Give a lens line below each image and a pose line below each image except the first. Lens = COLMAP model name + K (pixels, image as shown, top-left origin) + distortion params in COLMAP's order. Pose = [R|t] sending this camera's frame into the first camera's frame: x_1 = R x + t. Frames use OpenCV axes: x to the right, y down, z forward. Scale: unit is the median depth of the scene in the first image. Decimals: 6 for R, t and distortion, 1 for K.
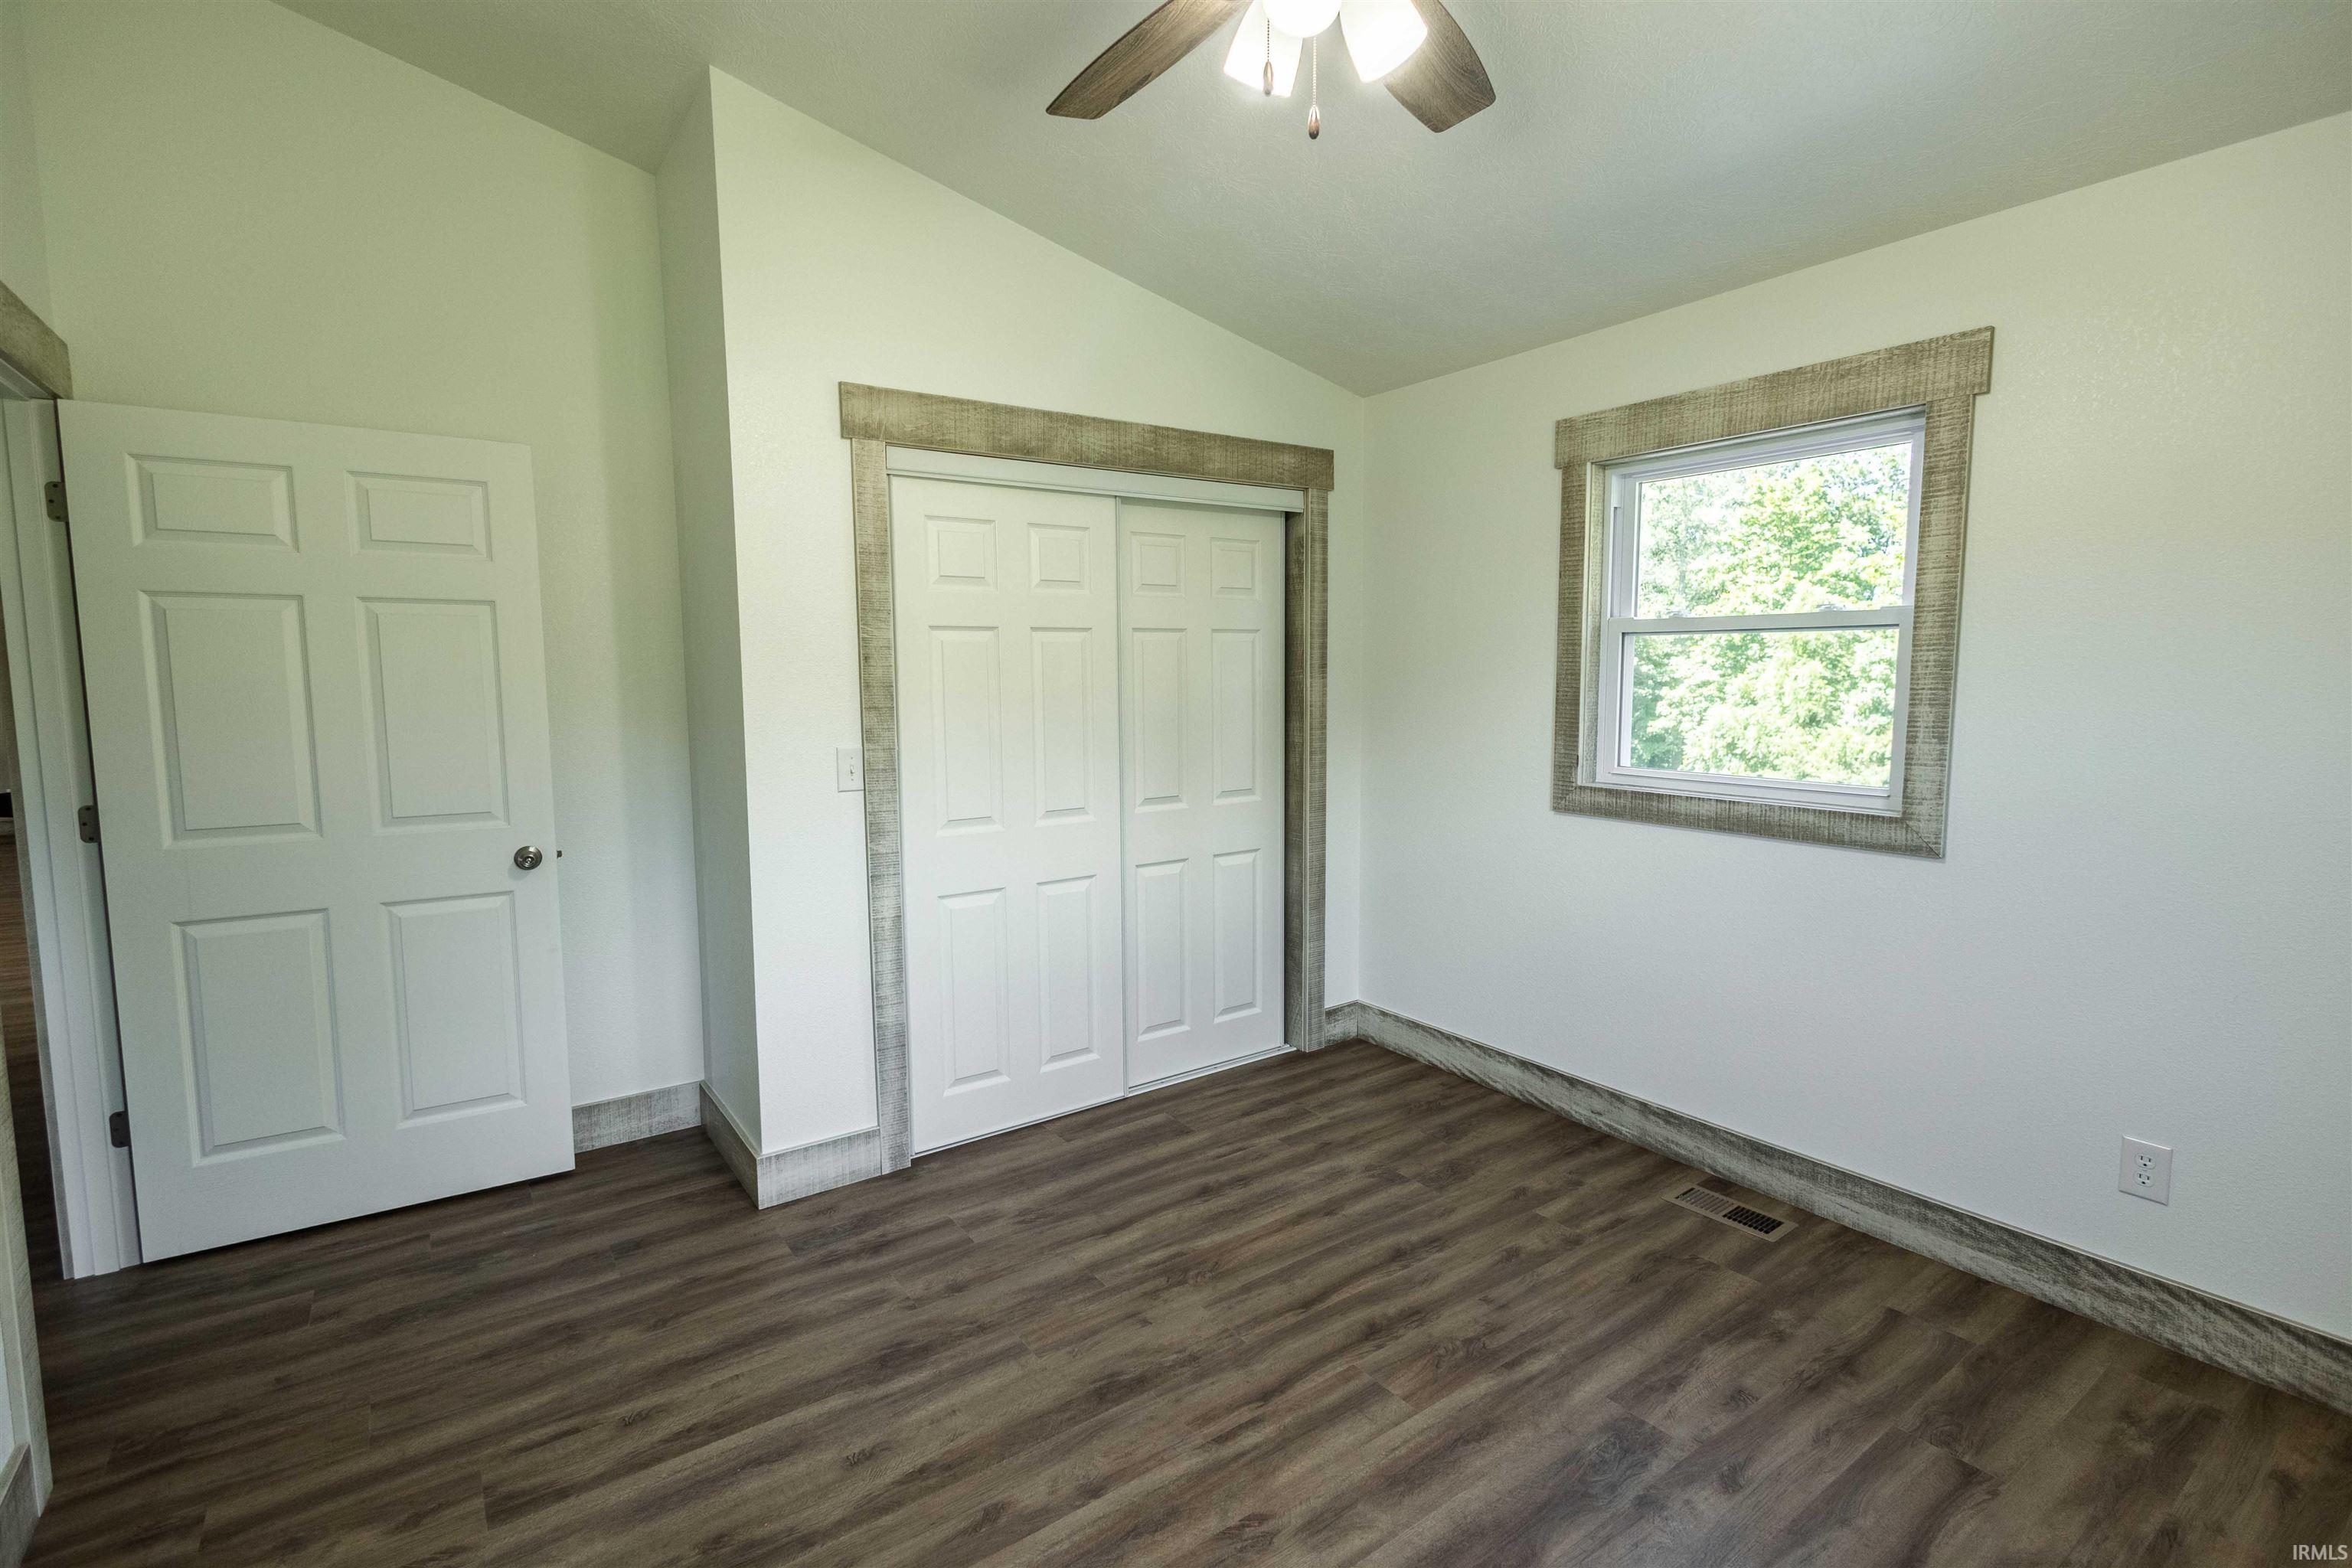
lens RADIAL K [[1130.0, 0, 1207.6], [0, 1130.0, 769.7], [0, 0, 1]] dist [0.012191, -0.000623]
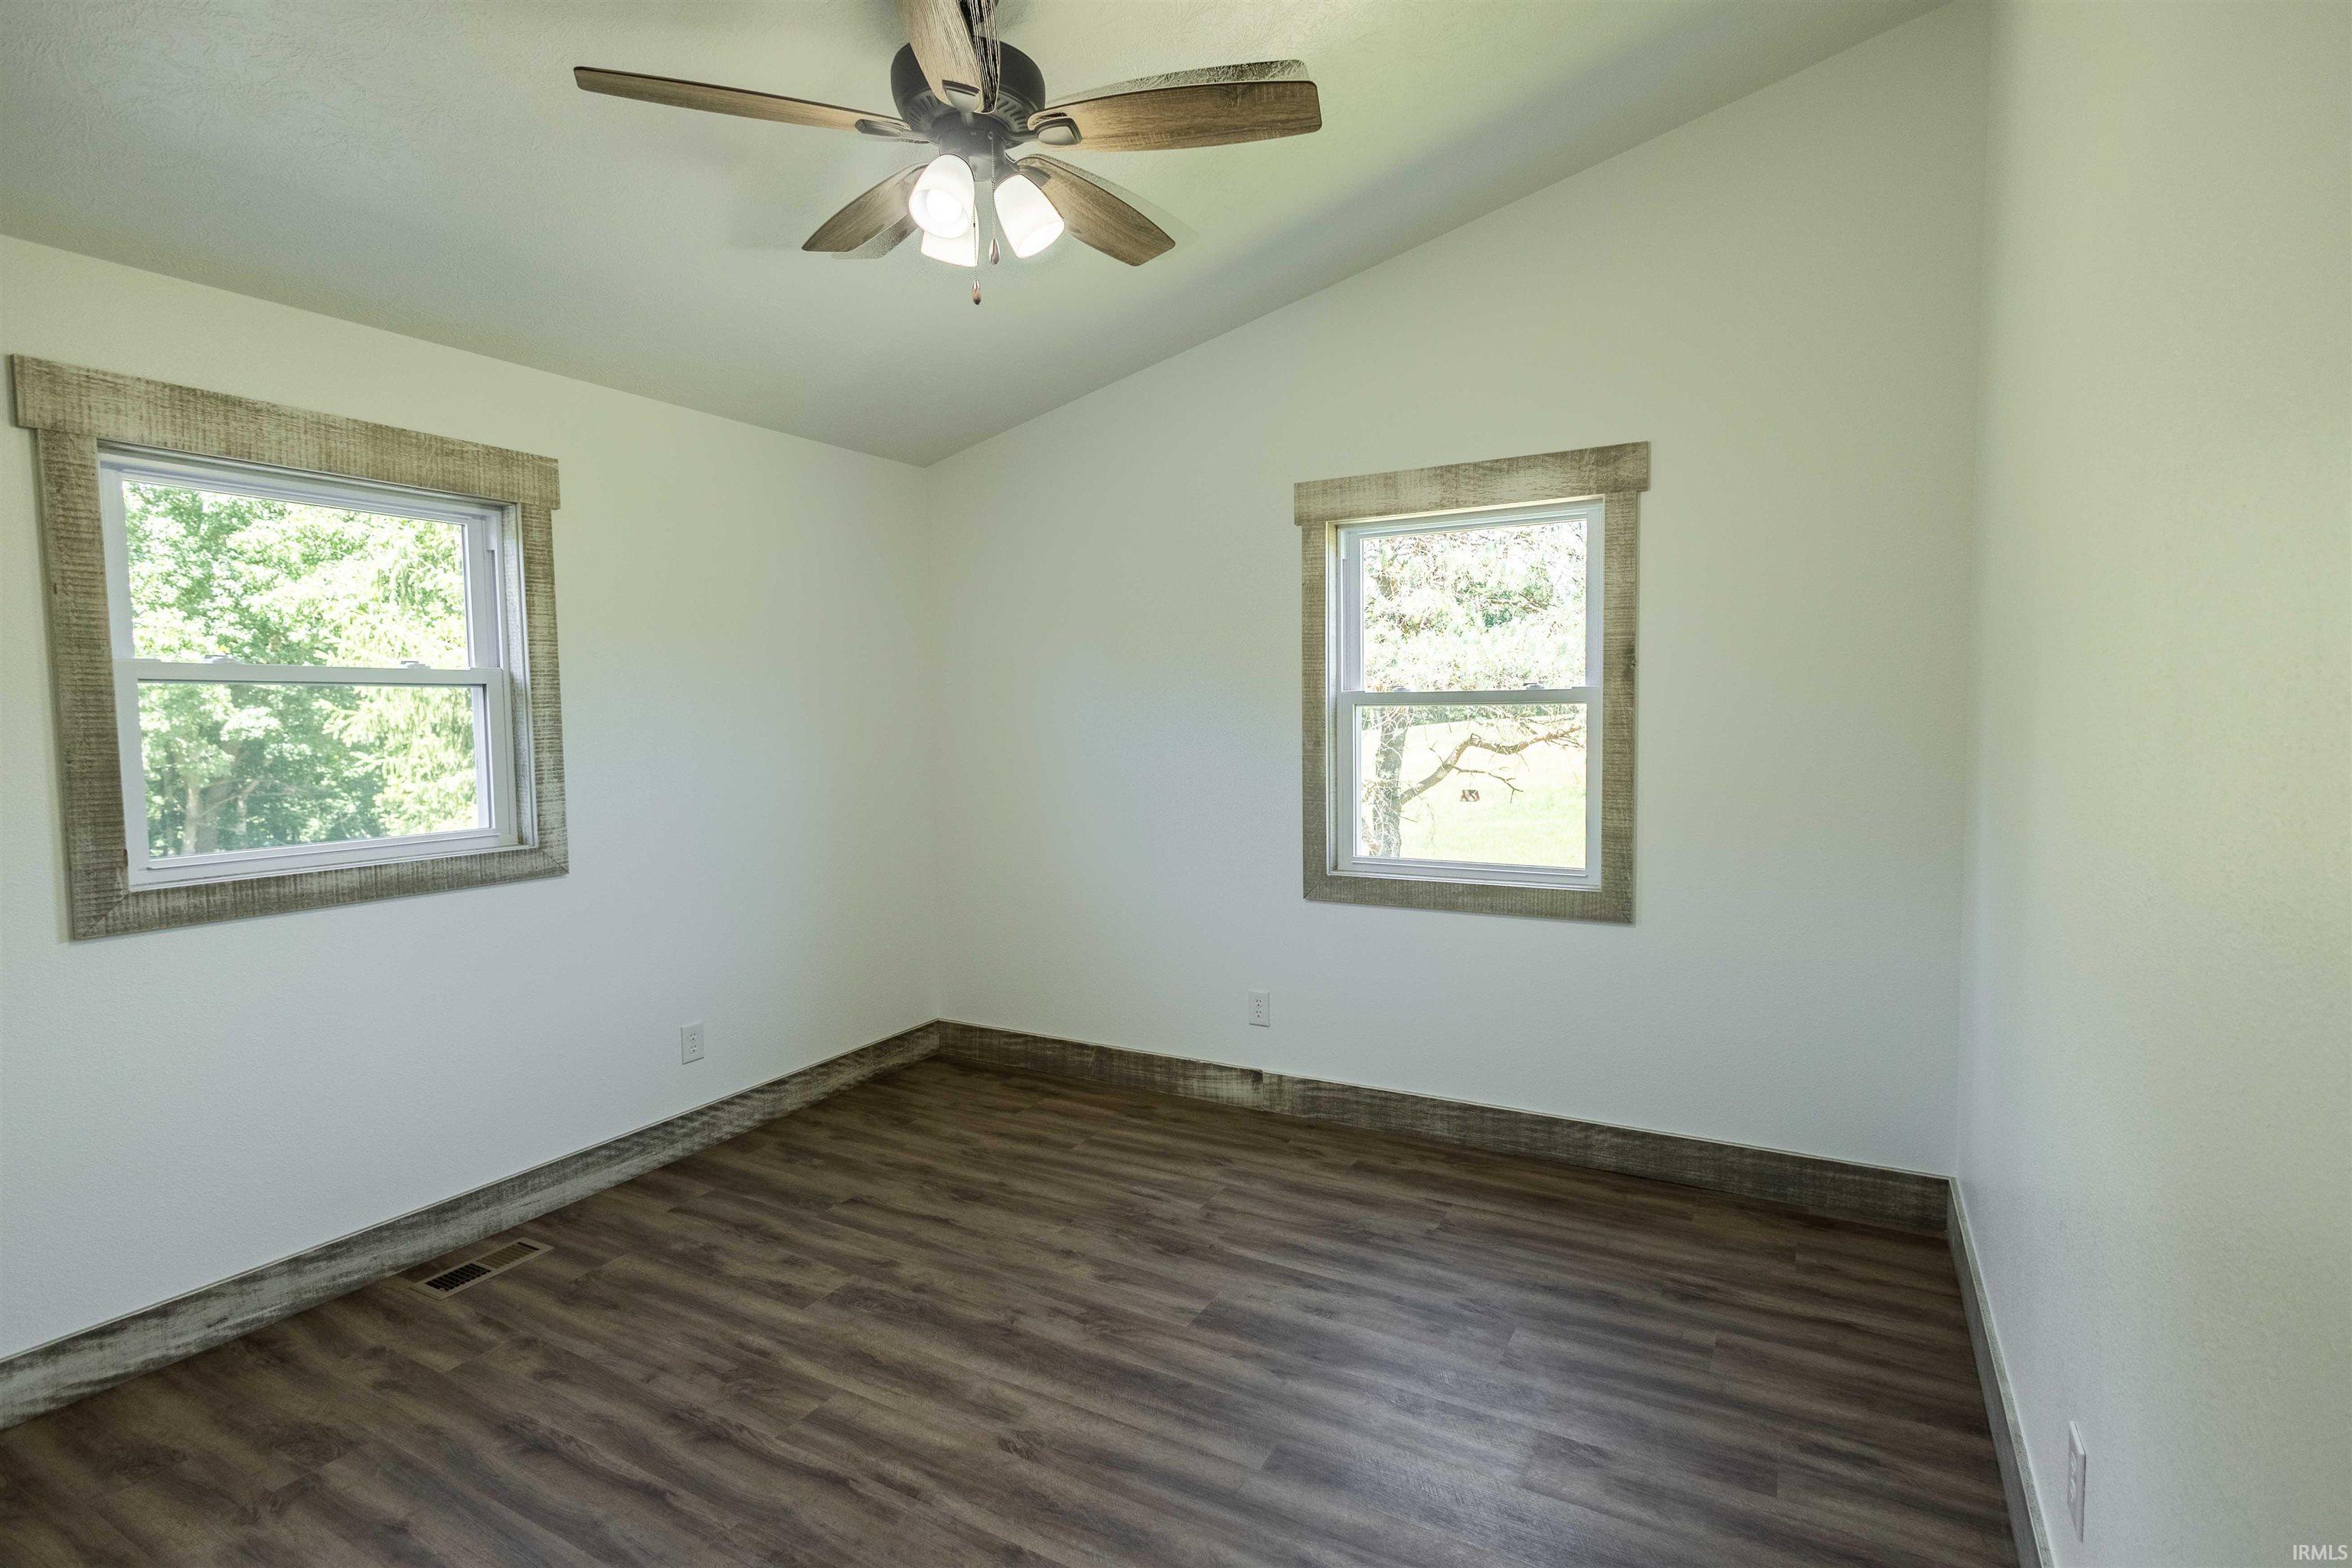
lens RADIAL K [[1130.0, 0, 1207.6], [0, 1130.0, 769.7], [0, 0, 1]] dist [0.012191, -0.000623]
pose [[-0.442729, -0.034631, 0.895986, -0.769004], [0.097478, 0.991472, 0.086488, -0.073859], [-0.891341, 0.125630, -0.435578, 0.895460]]
